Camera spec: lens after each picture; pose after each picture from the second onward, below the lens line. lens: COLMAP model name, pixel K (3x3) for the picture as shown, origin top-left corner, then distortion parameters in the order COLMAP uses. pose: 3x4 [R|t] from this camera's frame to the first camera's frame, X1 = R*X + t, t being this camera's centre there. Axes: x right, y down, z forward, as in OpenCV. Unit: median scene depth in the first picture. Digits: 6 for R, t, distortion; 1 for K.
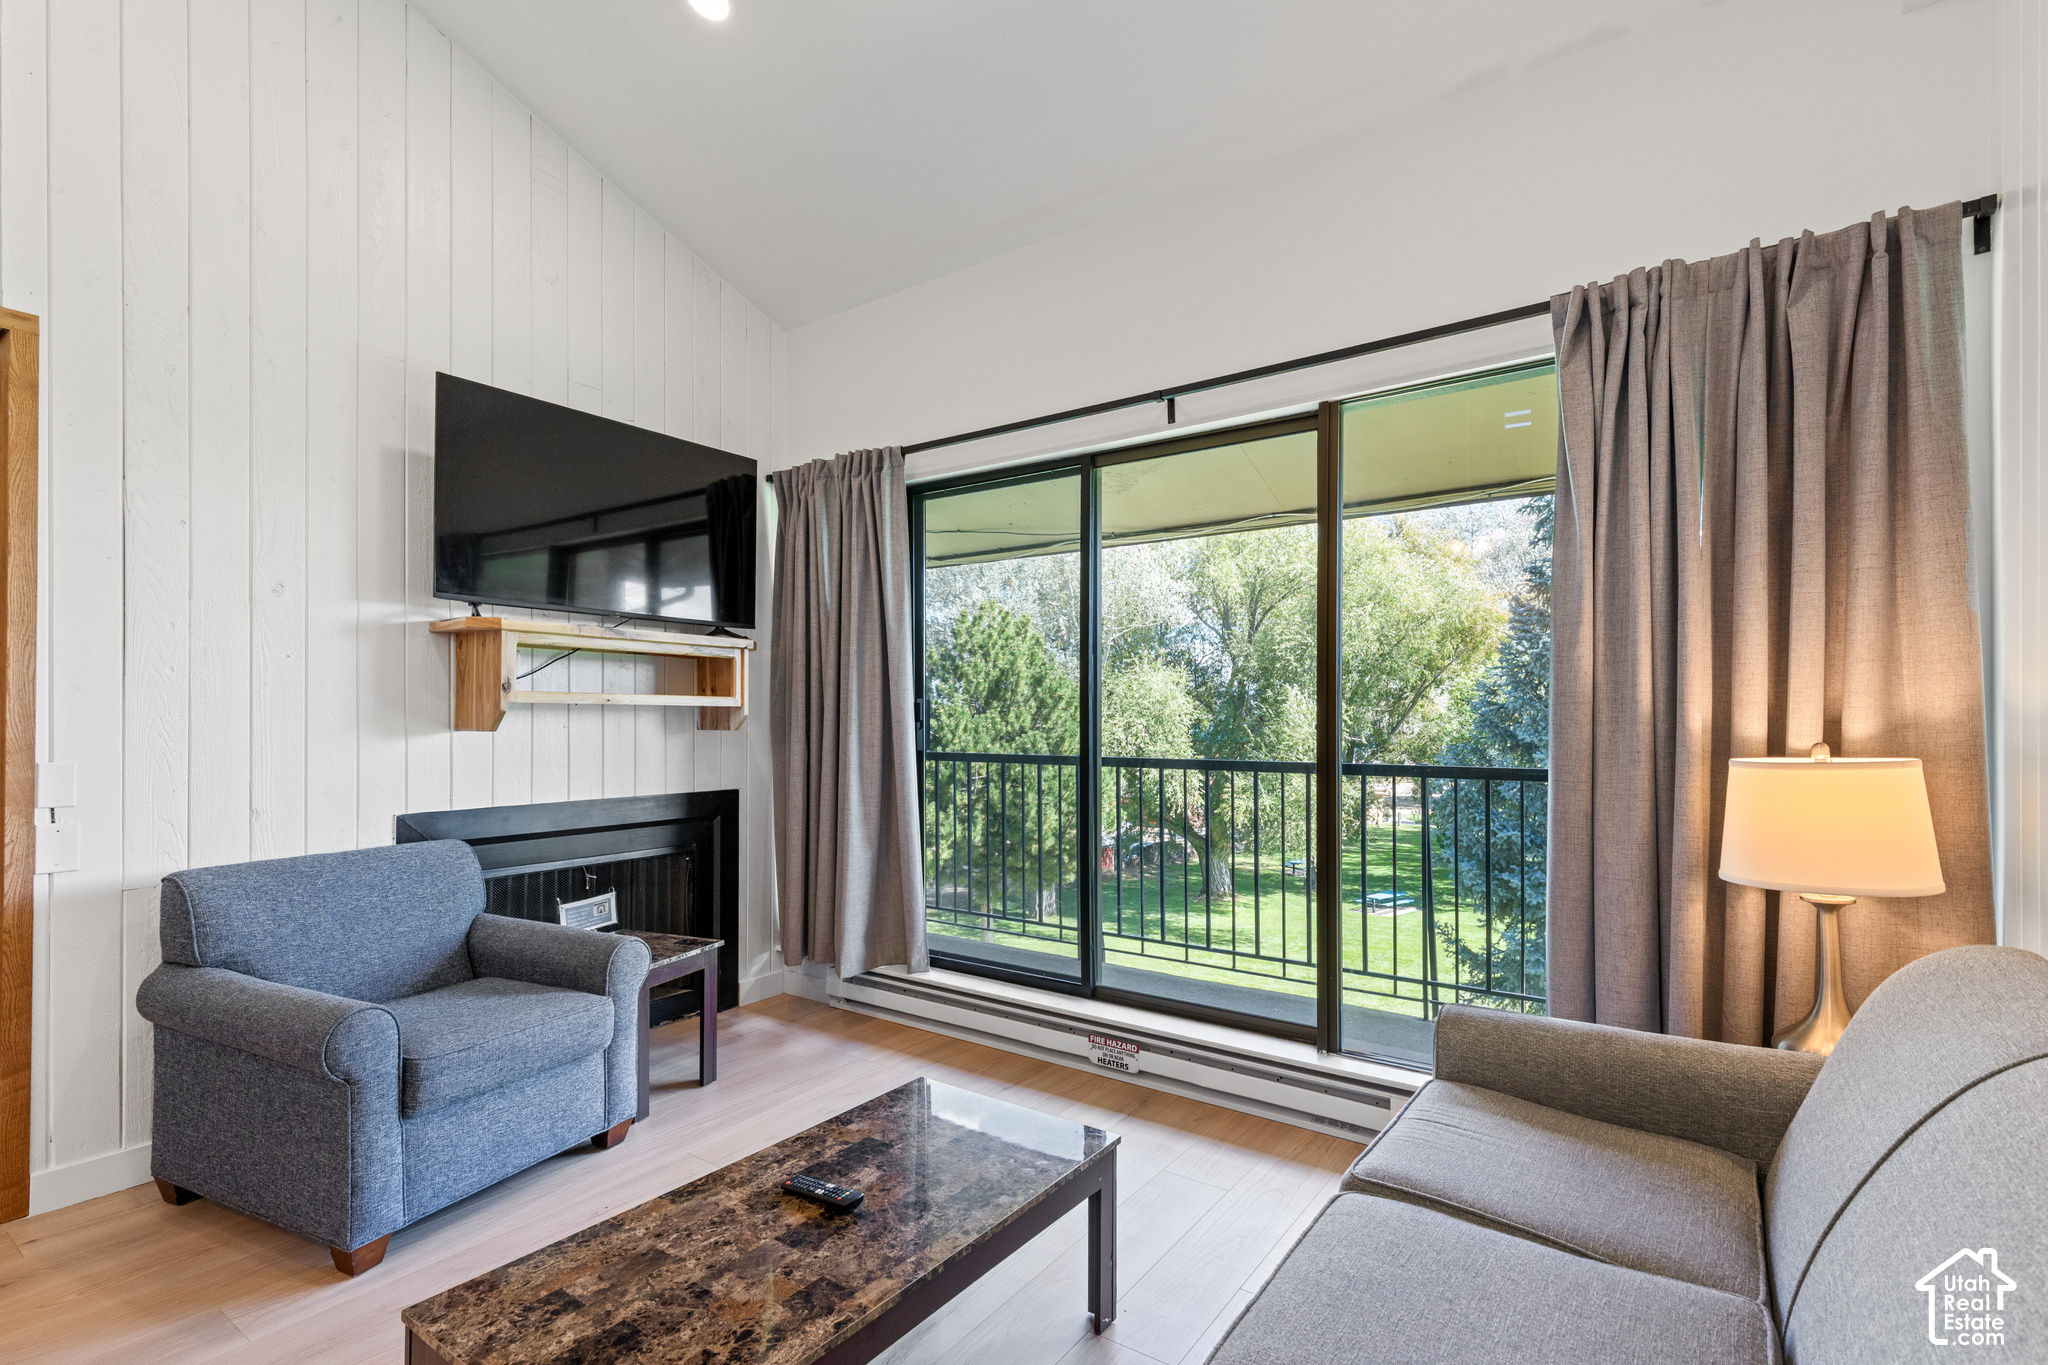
lens RADIAL K [[953.5, 0, 1035.0], [0, 953.5, 715.0], [0, 0, 1]] dist [0.008490, -0.000729]
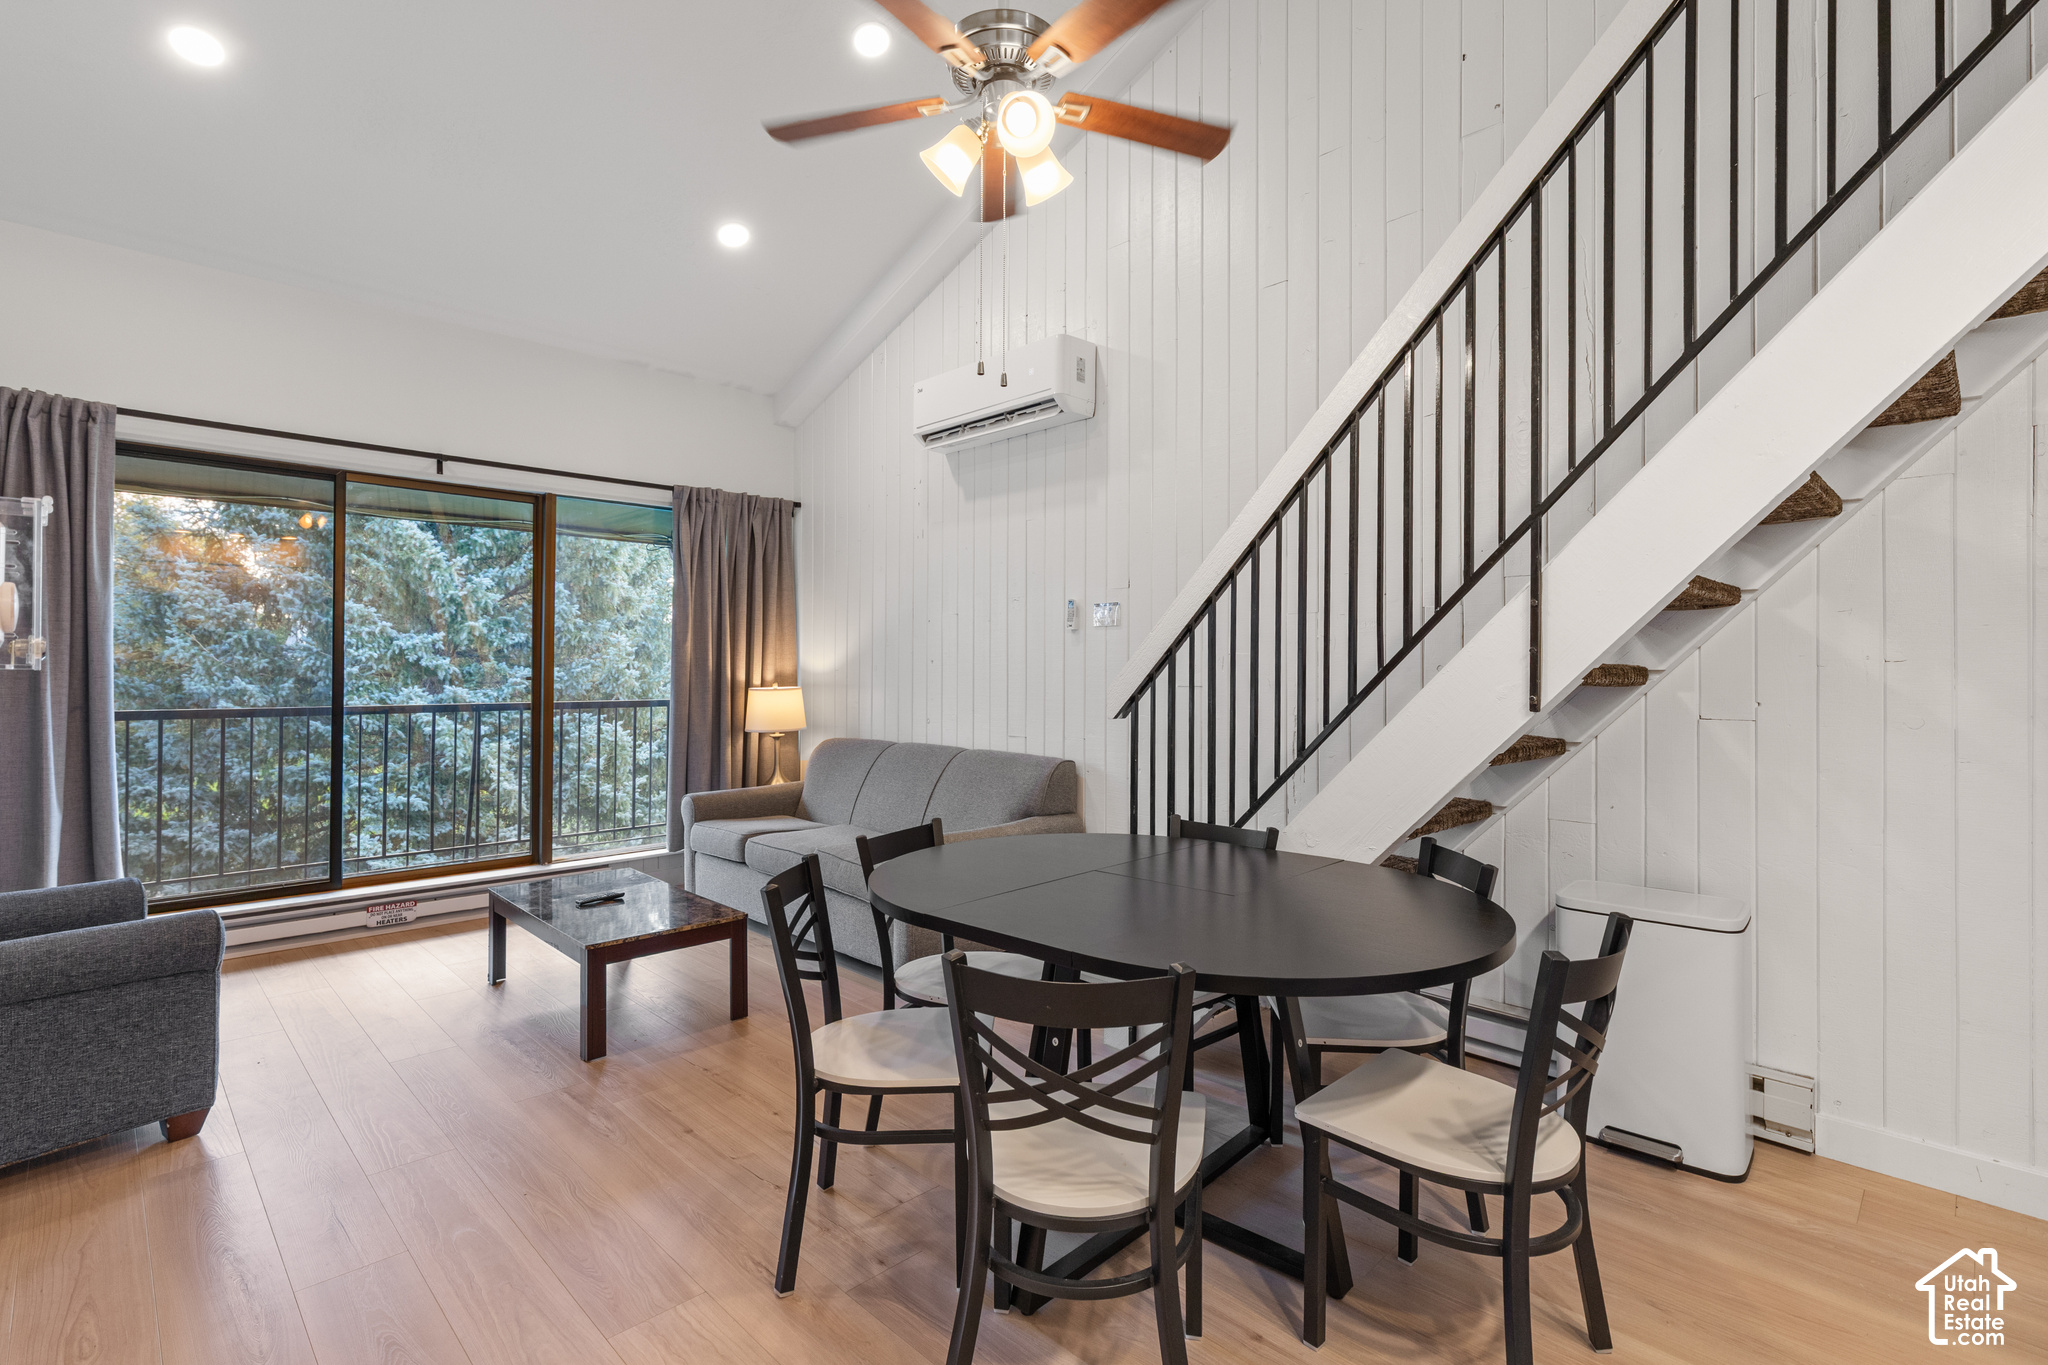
lens RADIAL K [[945.1, 0, 1056.5], [0, 945.1, 665.2], [0, 0, 1]] dist [0.001006, -0.000453]
pose [[0.160661, 0.004056, 0.987001, -1.578645], [-0.006084, 0.999977, -0.003119, -0.014315], [-0.986991, -0.005504, 0.160682, -0.249340]]
